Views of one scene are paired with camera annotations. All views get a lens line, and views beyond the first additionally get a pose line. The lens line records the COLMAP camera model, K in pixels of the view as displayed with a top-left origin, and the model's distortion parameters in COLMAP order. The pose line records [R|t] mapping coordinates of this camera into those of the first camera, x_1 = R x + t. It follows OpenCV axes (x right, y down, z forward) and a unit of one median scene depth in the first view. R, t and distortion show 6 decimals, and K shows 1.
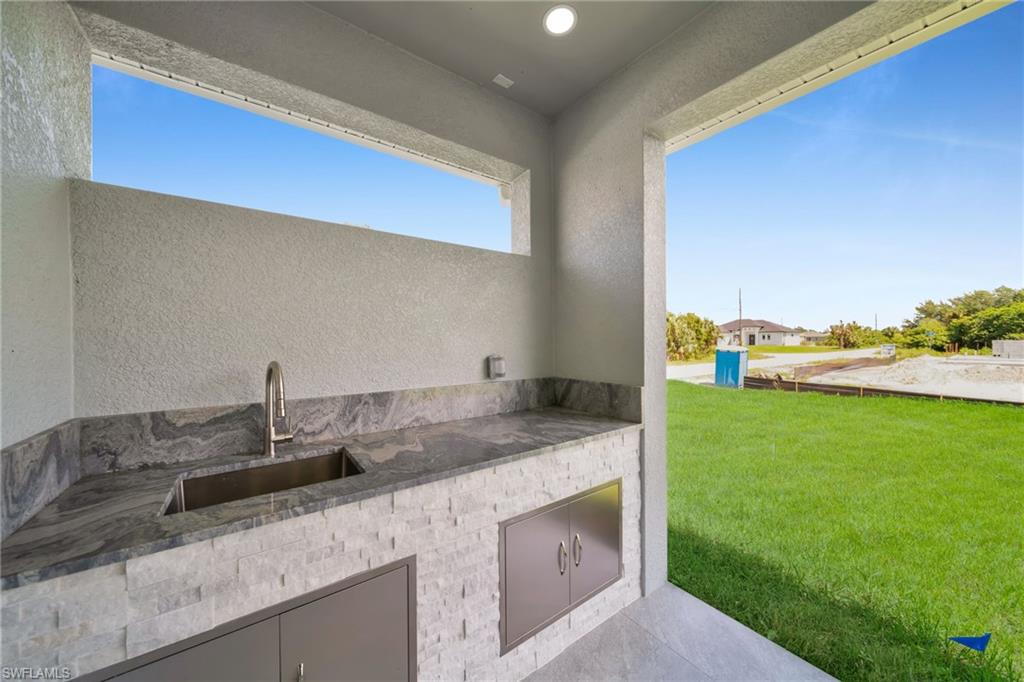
lens RADIAL K [[361.2, 0, 515.7], [0, 361.2, 339.5], [0, 0, 1]] dist [0.001561, -0.000013]
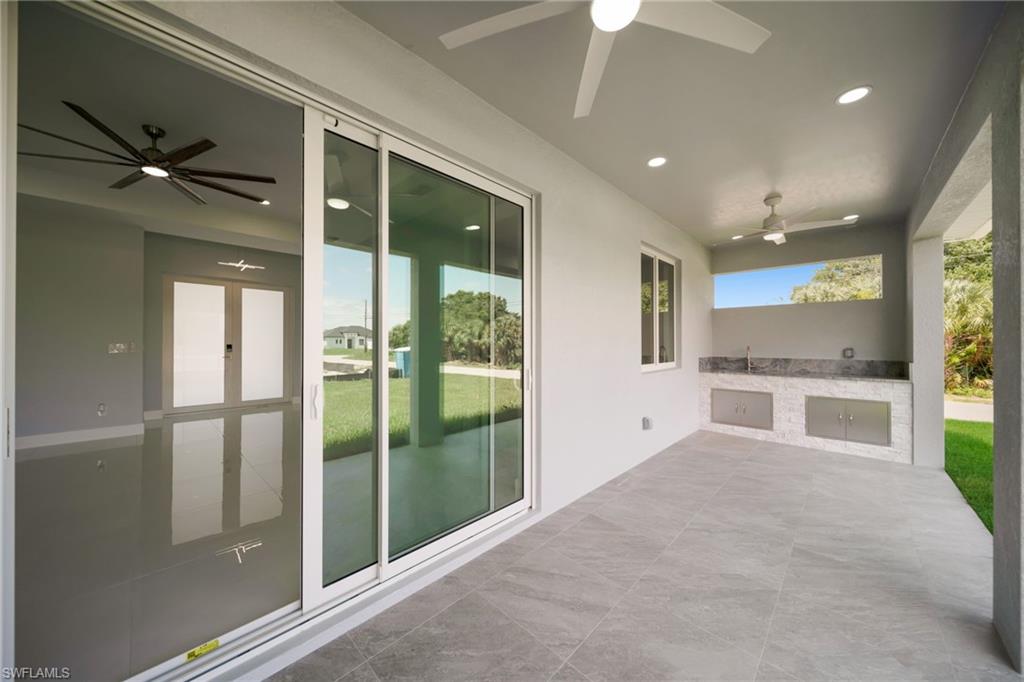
lens RADIAL K [[361.2, 0, 515.2], [0, 361.2, 342.4], [0, 0, 1]] dist [0.001561, -0.000013]
pose [[0.197716, -0.001349, -0.980258, 2.642403], [-0.003889, 0.999990, -0.002161, 0.037112], [0.980252, 0.004239, 0.197709, -2.233335]]
